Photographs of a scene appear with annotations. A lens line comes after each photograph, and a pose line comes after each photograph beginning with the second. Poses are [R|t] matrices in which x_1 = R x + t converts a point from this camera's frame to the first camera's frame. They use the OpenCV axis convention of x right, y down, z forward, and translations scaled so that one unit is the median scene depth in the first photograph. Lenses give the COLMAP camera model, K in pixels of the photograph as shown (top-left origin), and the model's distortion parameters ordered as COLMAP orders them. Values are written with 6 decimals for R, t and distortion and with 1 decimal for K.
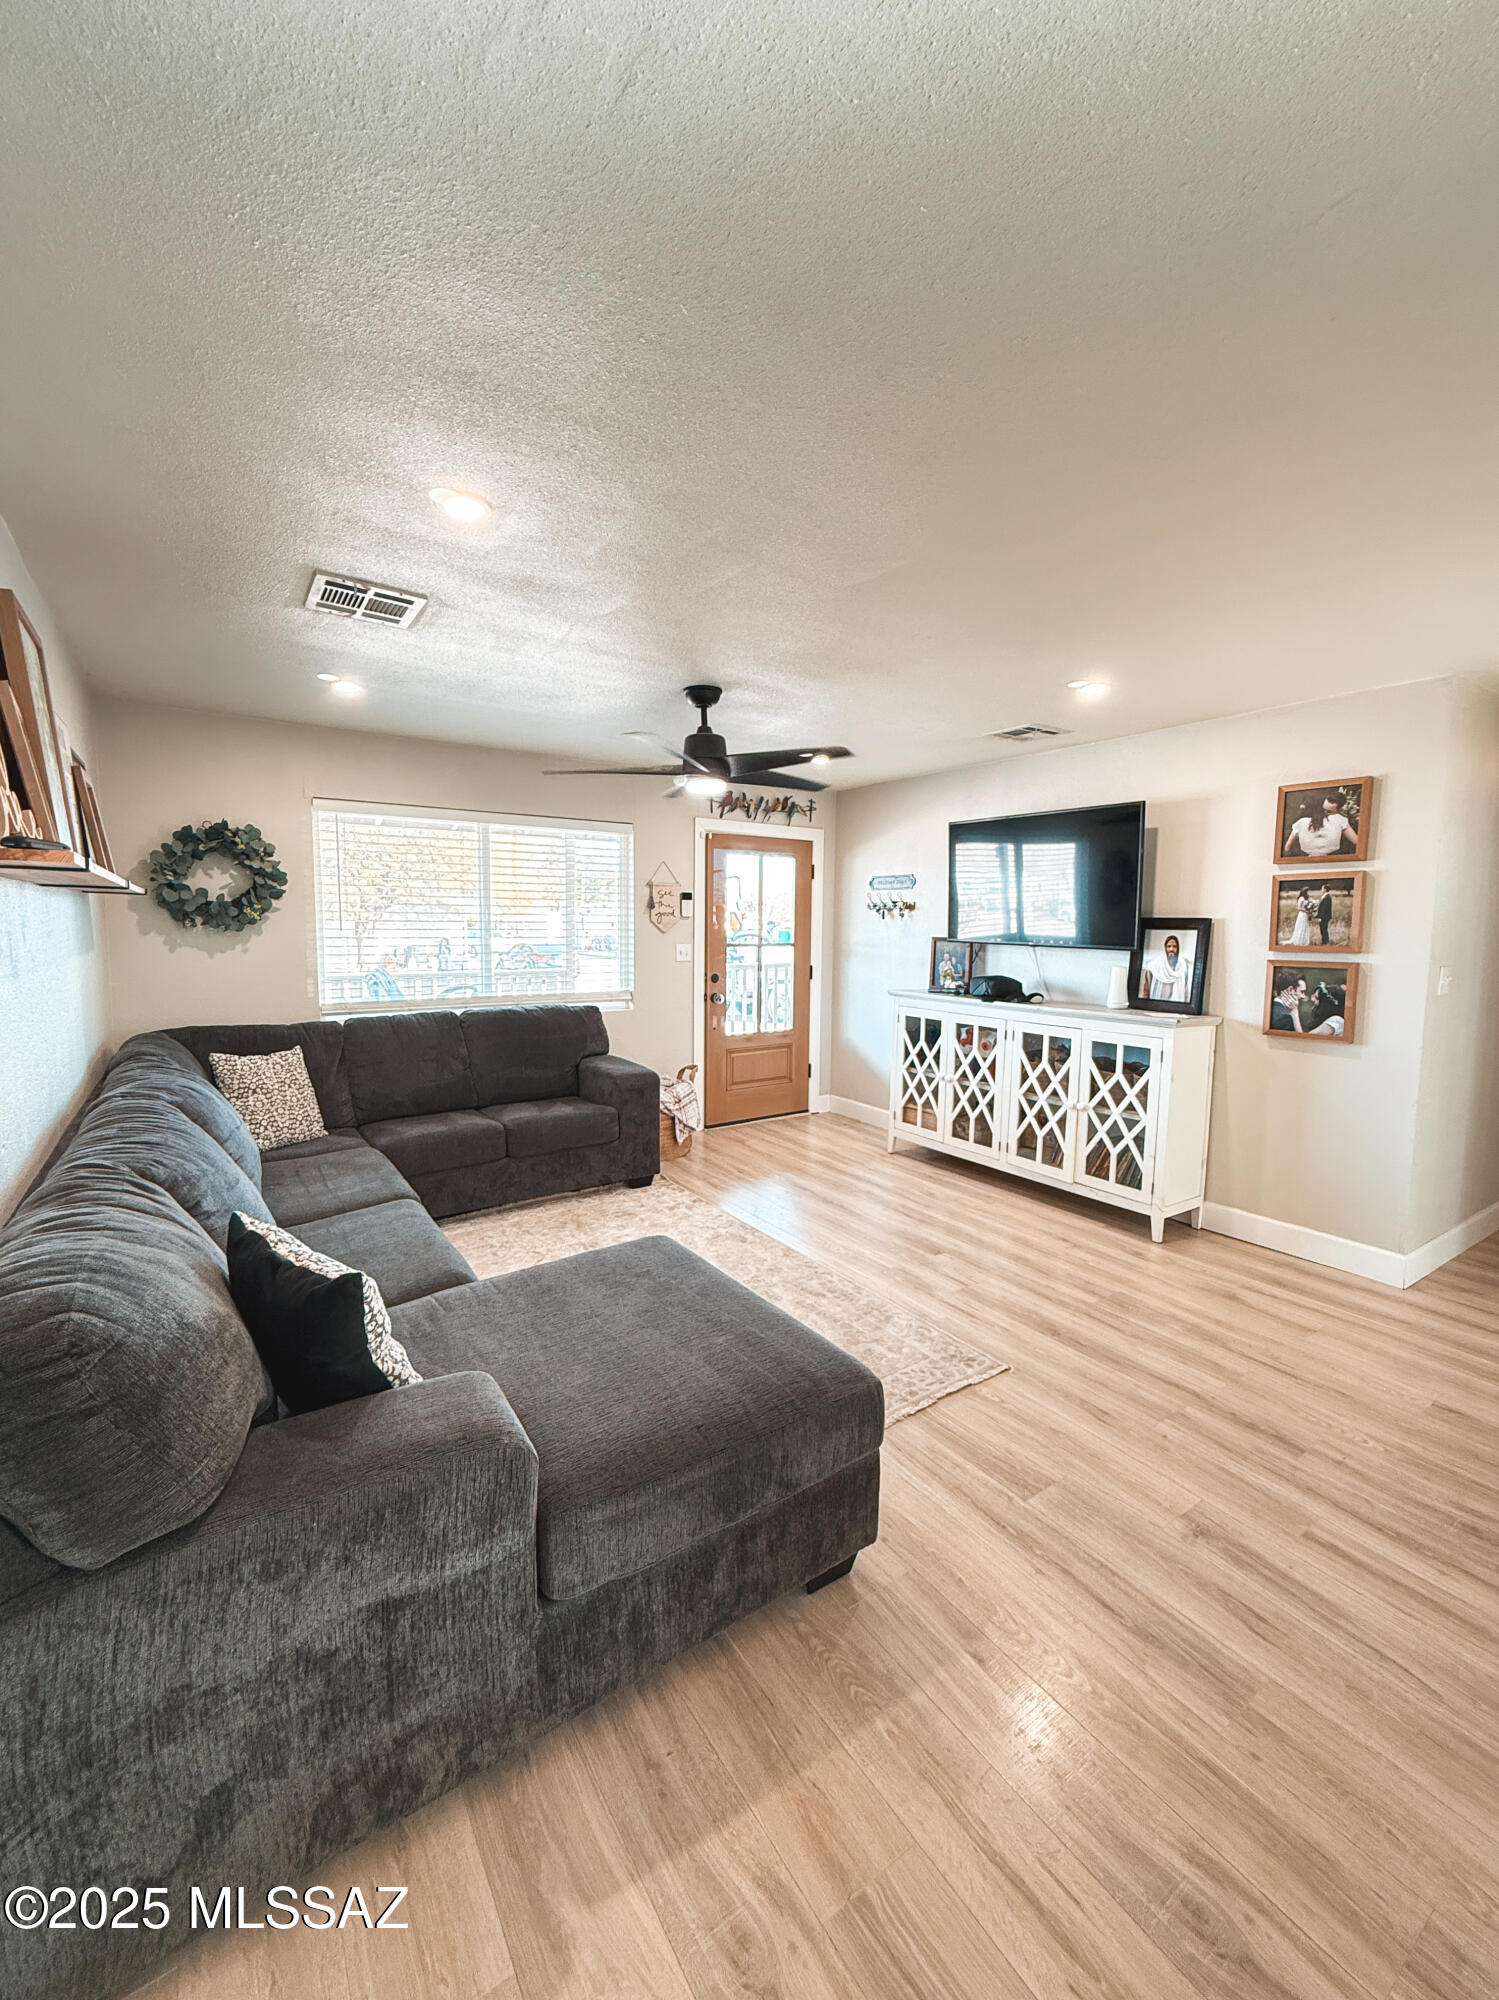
lens RADIAL K [[803.7, 0, 749.5], [0, 803.7, 1000.0], [0, 0, 1]] dist [0.000757, 0.000025]
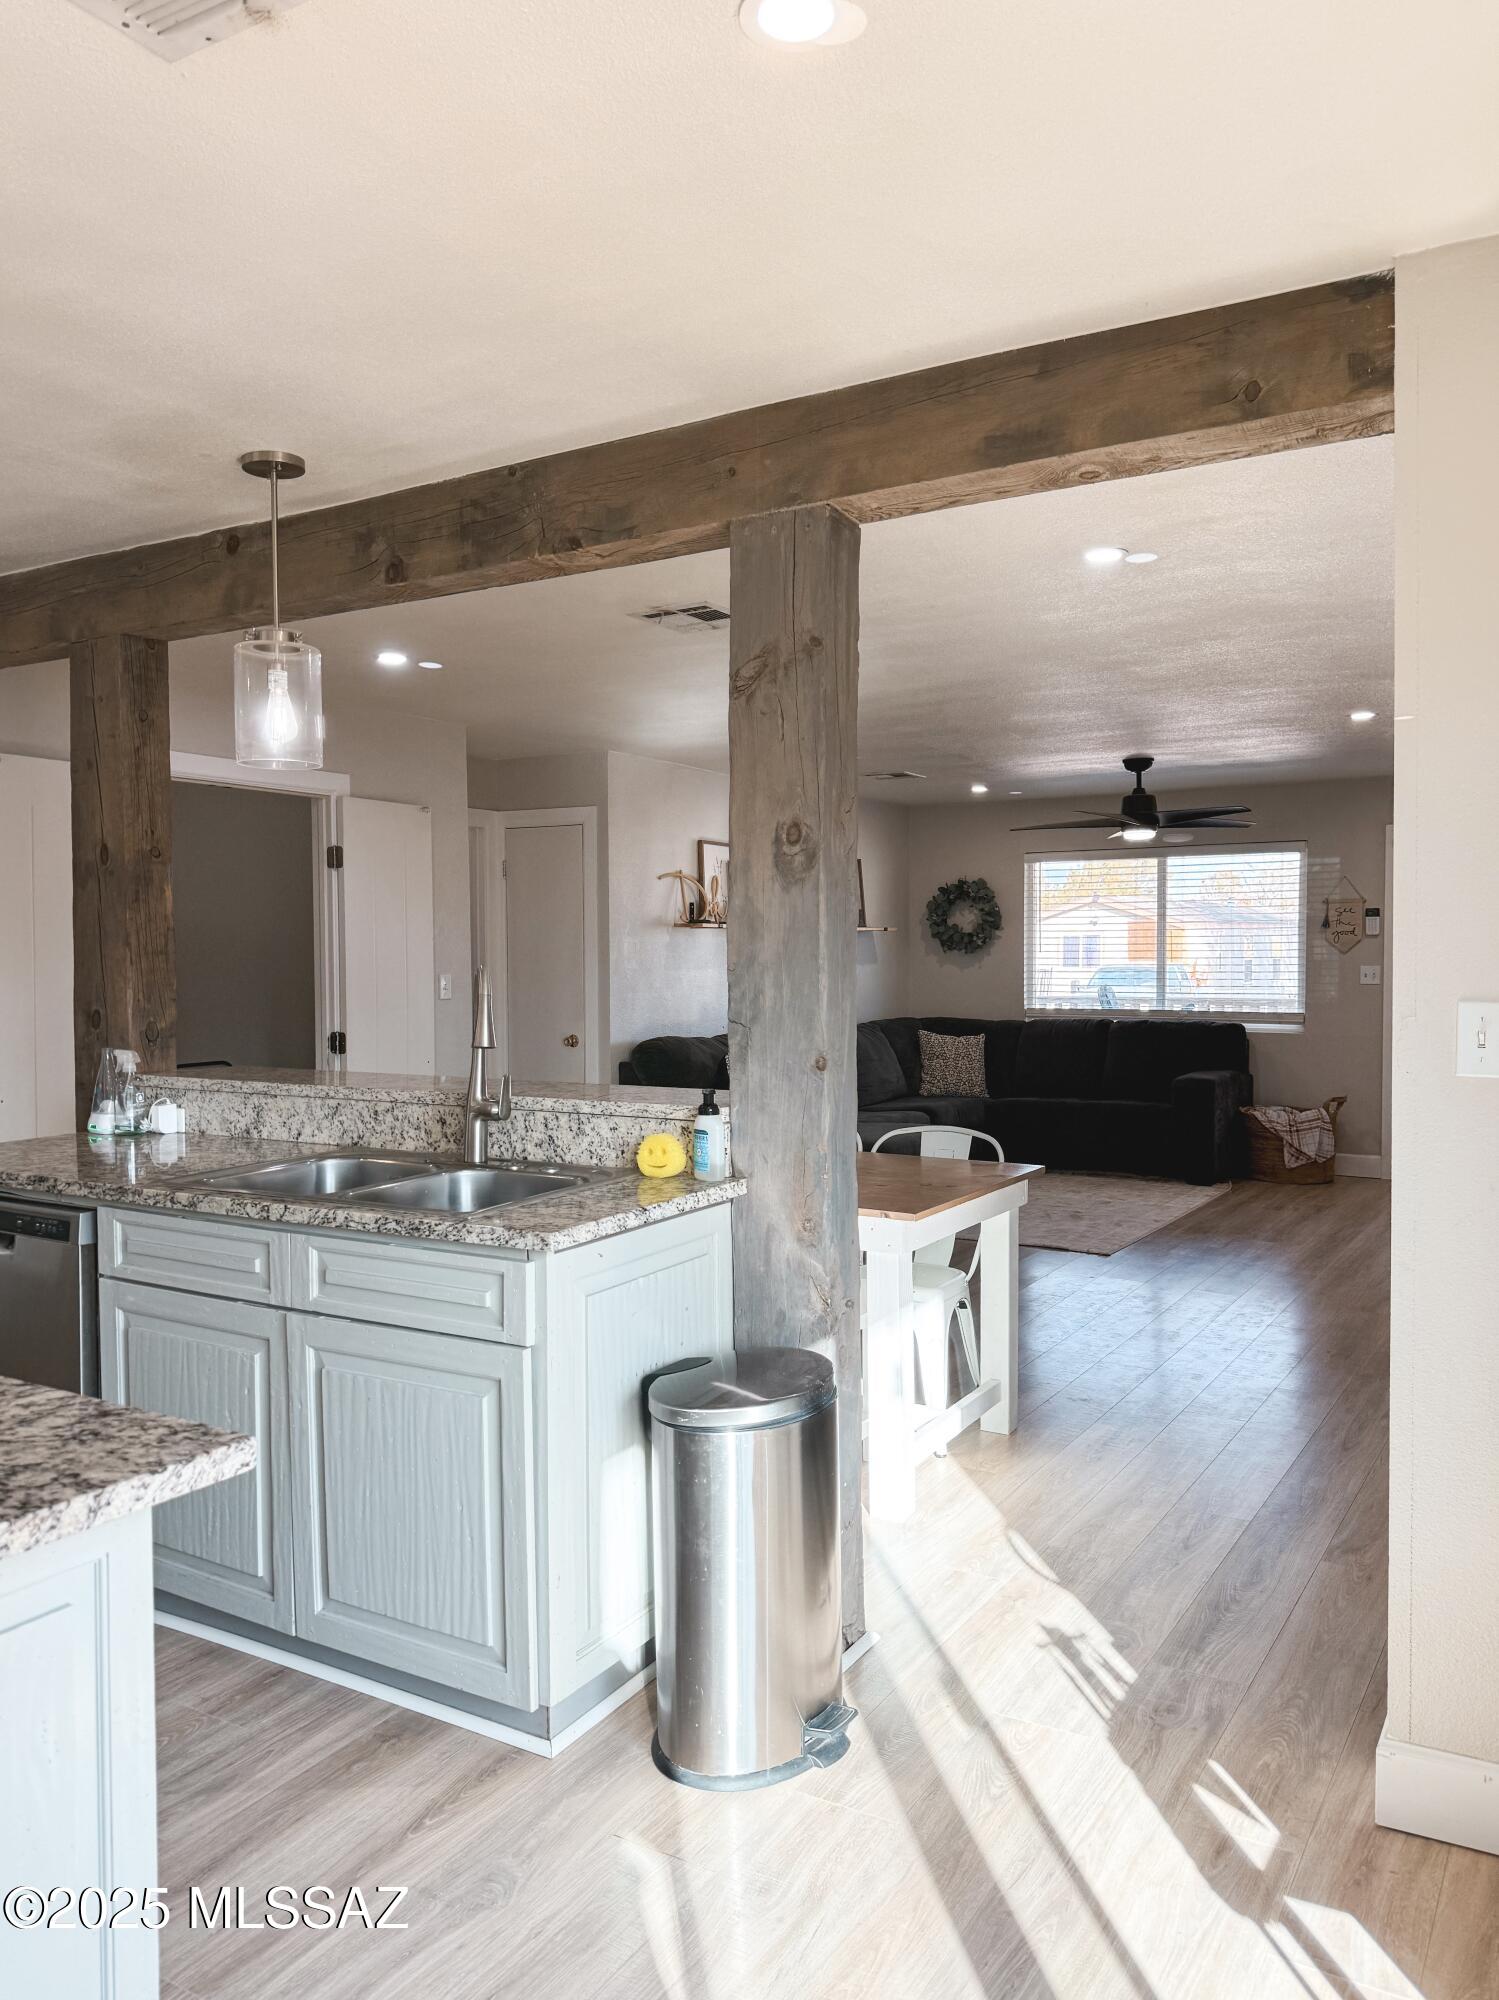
lens RADIAL K [[1436.6, 0, 732.9], [0, 1436.6, 1002.7], [0, 0, 1]] dist [0.075016, -0.165861]
pose [[0.422090, 0.019726, -0.906339, 1.463153], [-0.078525, 0.996801, -0.014875, 0.071266], [0.903147, 0.077449, 0.422289, -0.443236]]
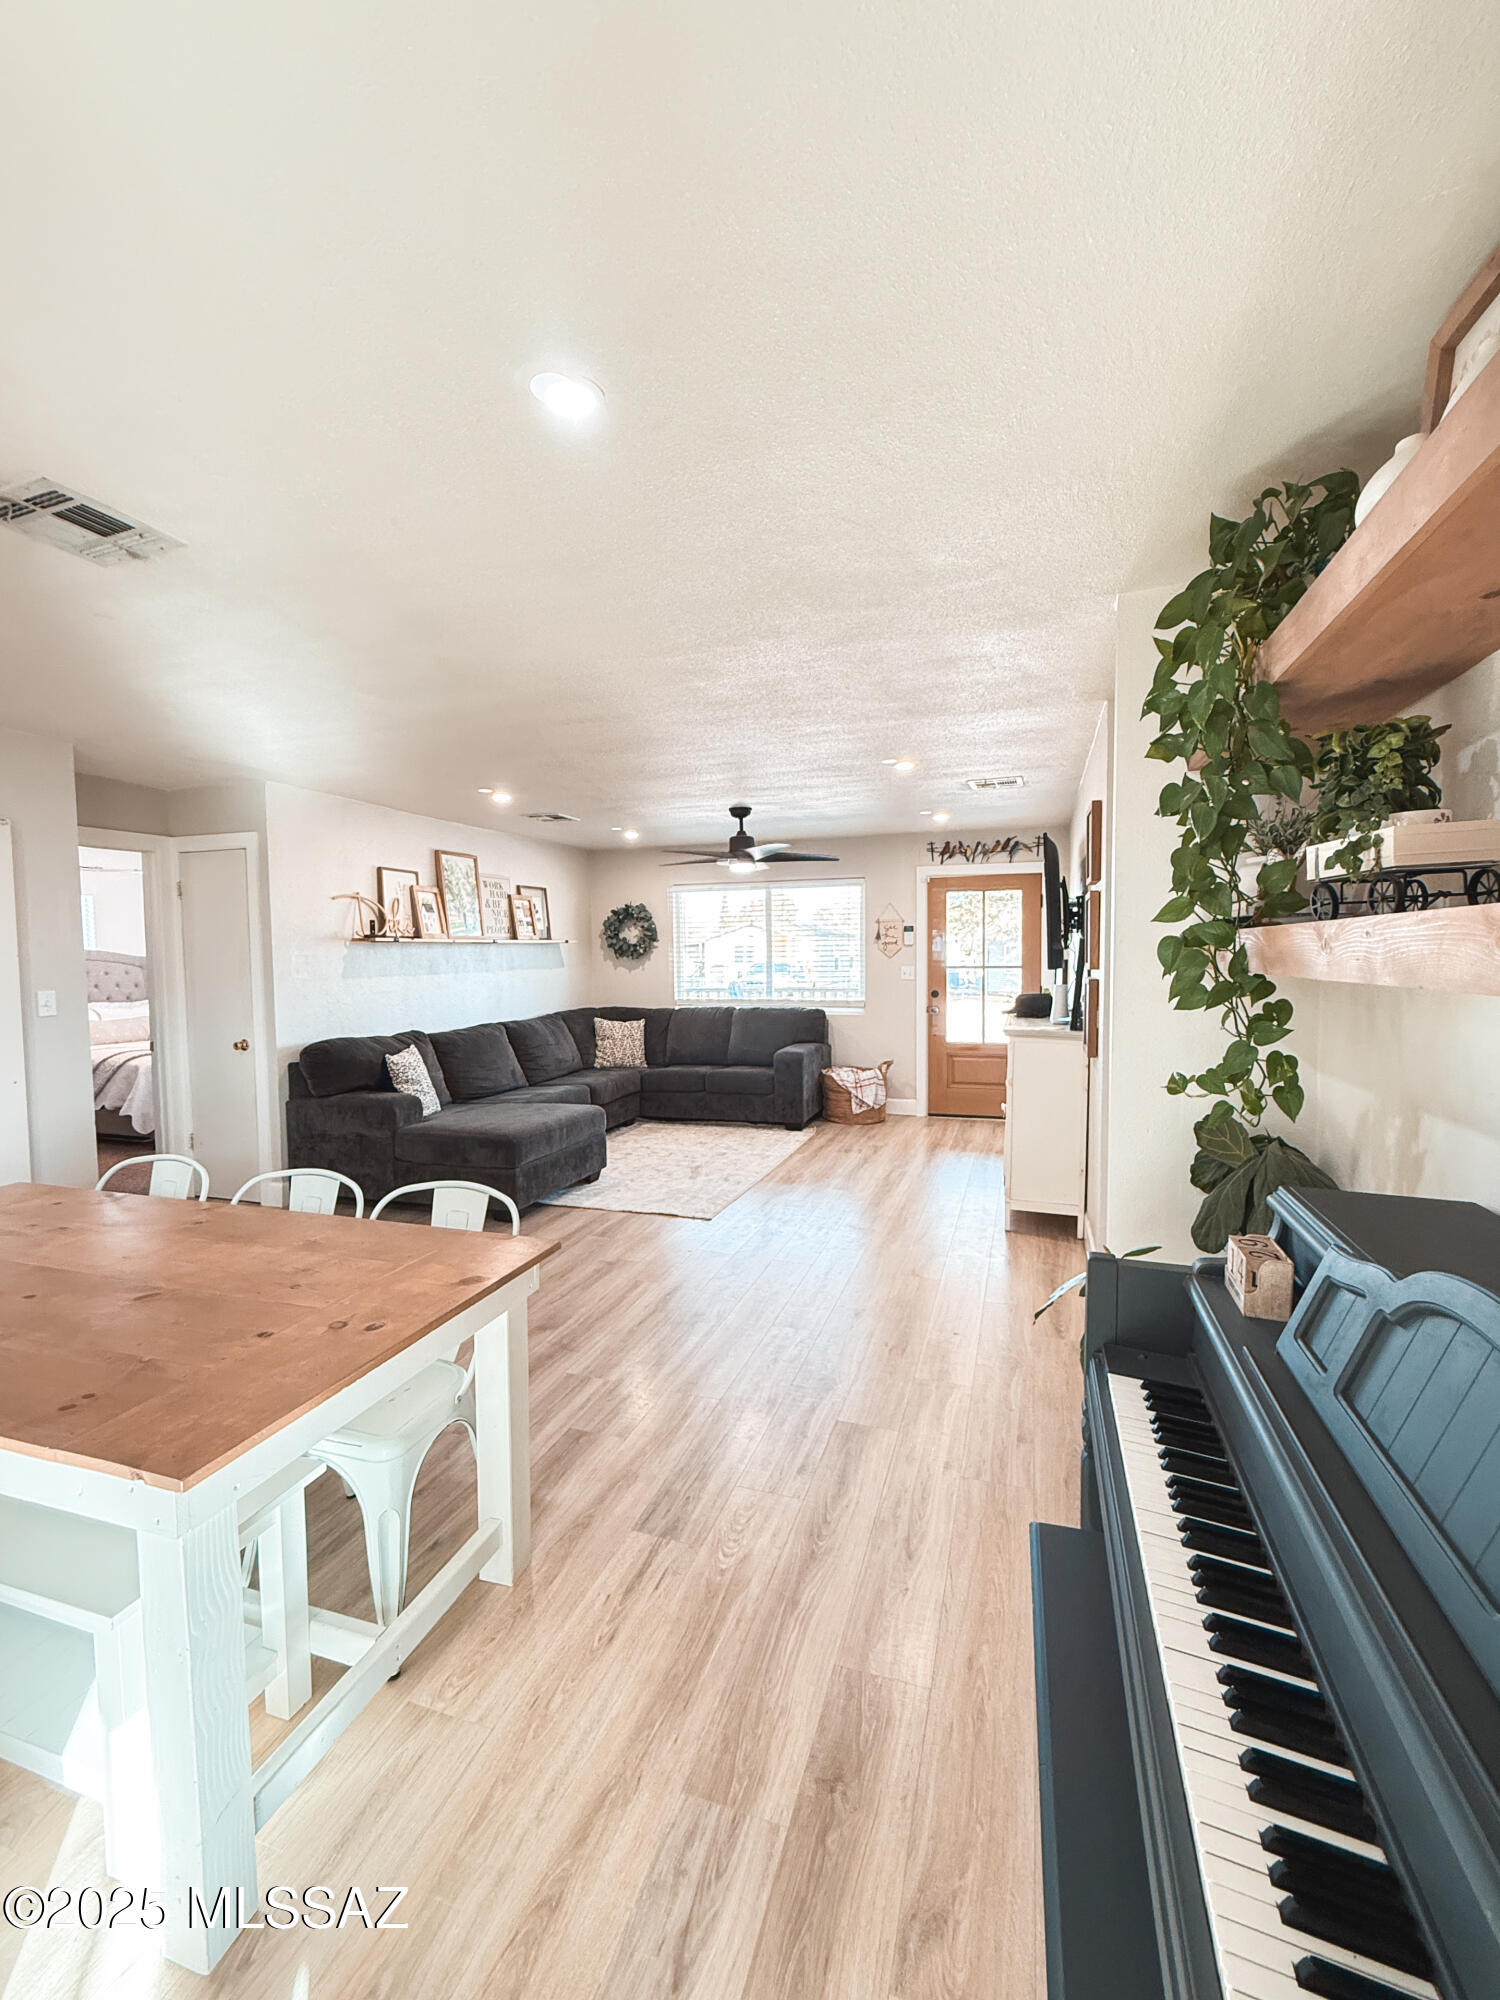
lens RADIAL K [[803.7, 0, 750.0], [0, 803.7, 1000.0], [0, 0, 1]] dist [0.000757, 0.000025]
pose [[0.618774, 0.029037, -0.785033, 1.031893], [-0.057051, 0.998339, -0.008042, 0.012094], [0.783495, 0.049763, 0.619402, 0.016734]]
